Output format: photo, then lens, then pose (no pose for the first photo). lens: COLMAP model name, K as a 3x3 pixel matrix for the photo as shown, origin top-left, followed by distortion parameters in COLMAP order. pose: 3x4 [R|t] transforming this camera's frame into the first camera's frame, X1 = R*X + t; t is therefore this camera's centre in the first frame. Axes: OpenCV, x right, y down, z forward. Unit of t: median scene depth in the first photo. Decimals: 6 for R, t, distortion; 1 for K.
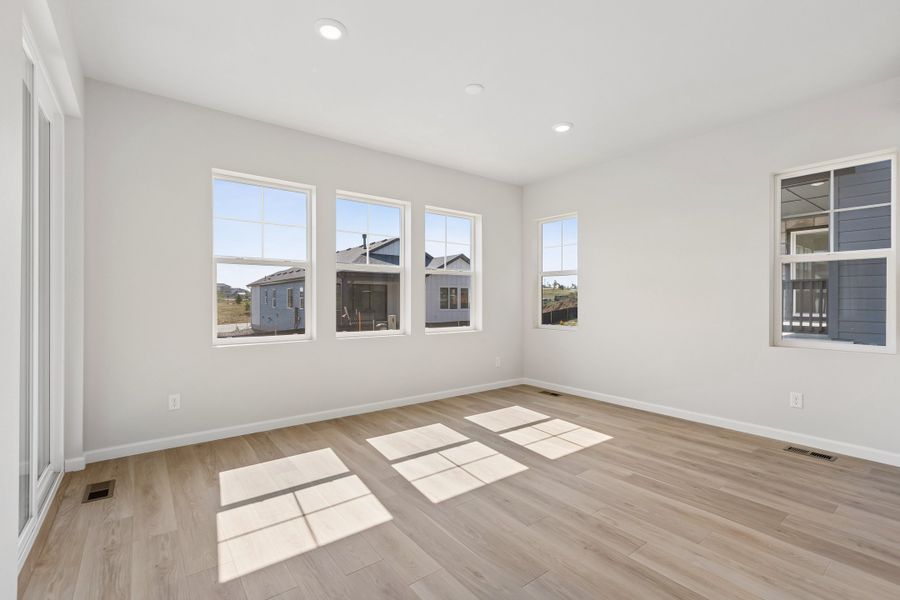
lens RADIAL K [[402.3, 0, 450.0], [0, 402.3, 300.0], [0, 0, 1]] dist [-0.000790, -0.000267]
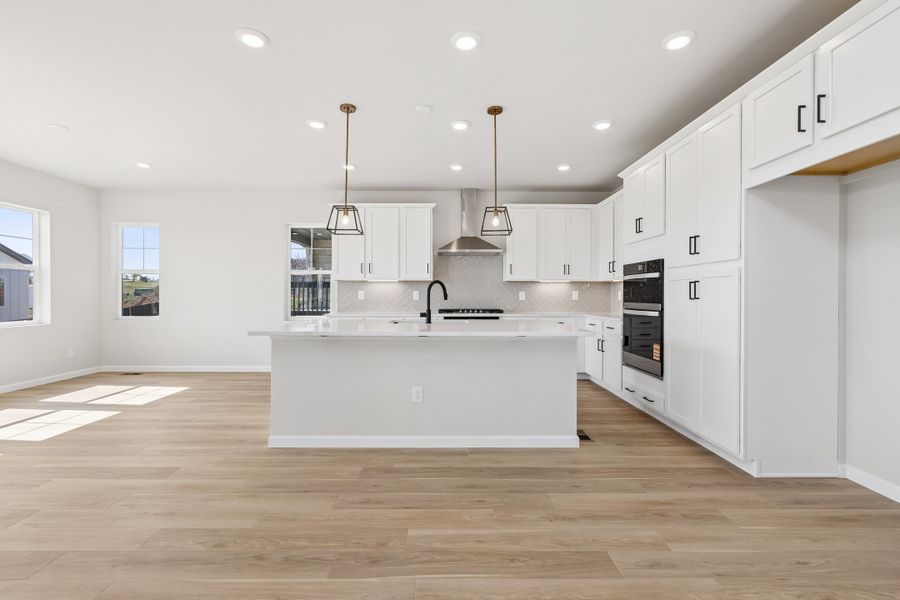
lens RADIAL K [[402.3, 0, 450.0], [0, 402.3, 300.0], [0, 0, 1]] dist [-0.000790, -0.000267]
pose [[0.605487, -0.006852, 0.795826, -0.128786], [-0.003803, 0.999927, 0.011503, -0.001065], [-0.795846, -0.009991, 0.605416, -0.472808]]
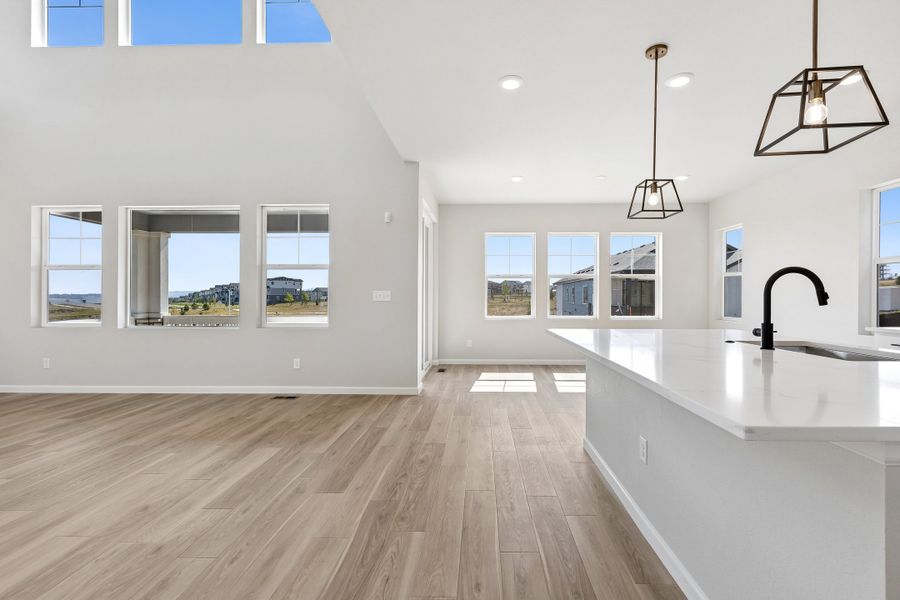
lens RADIAL K [[413.8, 0, 468.7], [0, 413.8, 296.1], [0, 0, 1]] dist [0.001454, 0.000143]
pose [[0.775285, 0.001987, -0.631609, 0.482446], [-0.002776, 0.999996, -0.000261, 0.000134], [0.631606, 0.001956, 0.775287, -0.489209]]
